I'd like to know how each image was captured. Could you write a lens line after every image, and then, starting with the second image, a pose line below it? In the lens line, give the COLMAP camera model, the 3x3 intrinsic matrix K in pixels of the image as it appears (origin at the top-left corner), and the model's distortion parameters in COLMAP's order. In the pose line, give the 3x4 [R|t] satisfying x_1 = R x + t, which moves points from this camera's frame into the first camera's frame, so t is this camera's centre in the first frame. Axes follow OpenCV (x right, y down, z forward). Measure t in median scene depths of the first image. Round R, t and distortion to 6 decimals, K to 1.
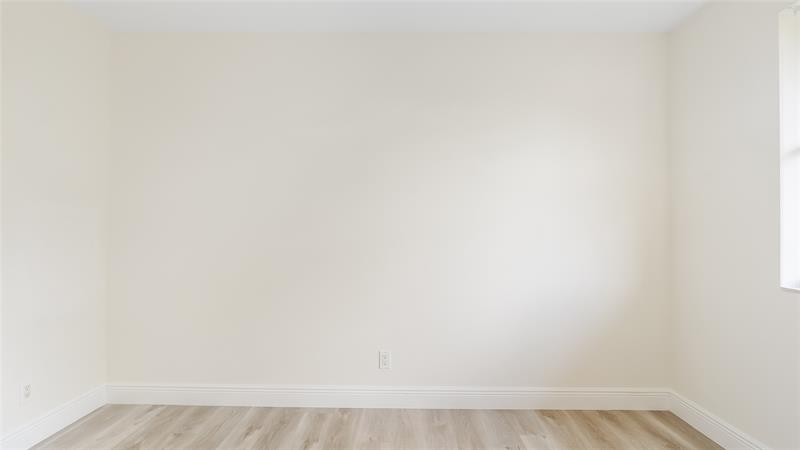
lens RADIAL K [[374.8, 0, 400.0], [0, 374.8, 223.9], [0, 0, 1]] dist [-0.001242, -0.000161]
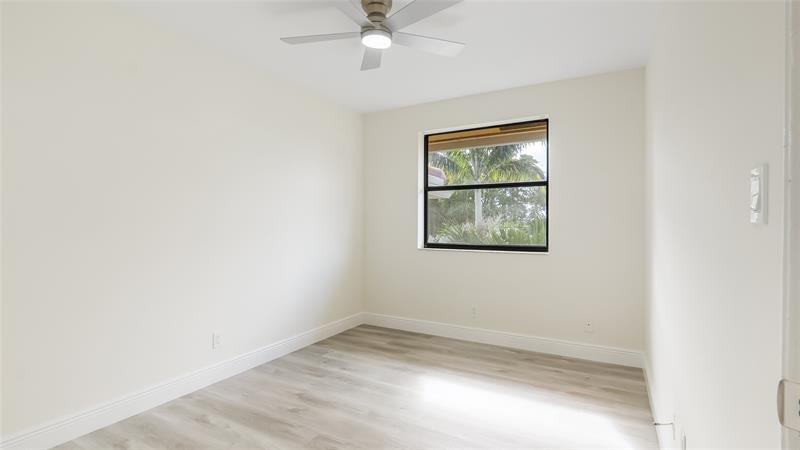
lens RADIAL K [[374.8, 0, 399.7], [0, 374.8, 224.1], [0, 0, 1]] dist [-0.001242, -0.000161]
pose [[0.498633, -0.014101, 0.866698, -0.763416], [-0.000099, 0.999867, 0.016325, -0.003958], [-0.866813, -0.008226, 0.498566, -0.037686]]
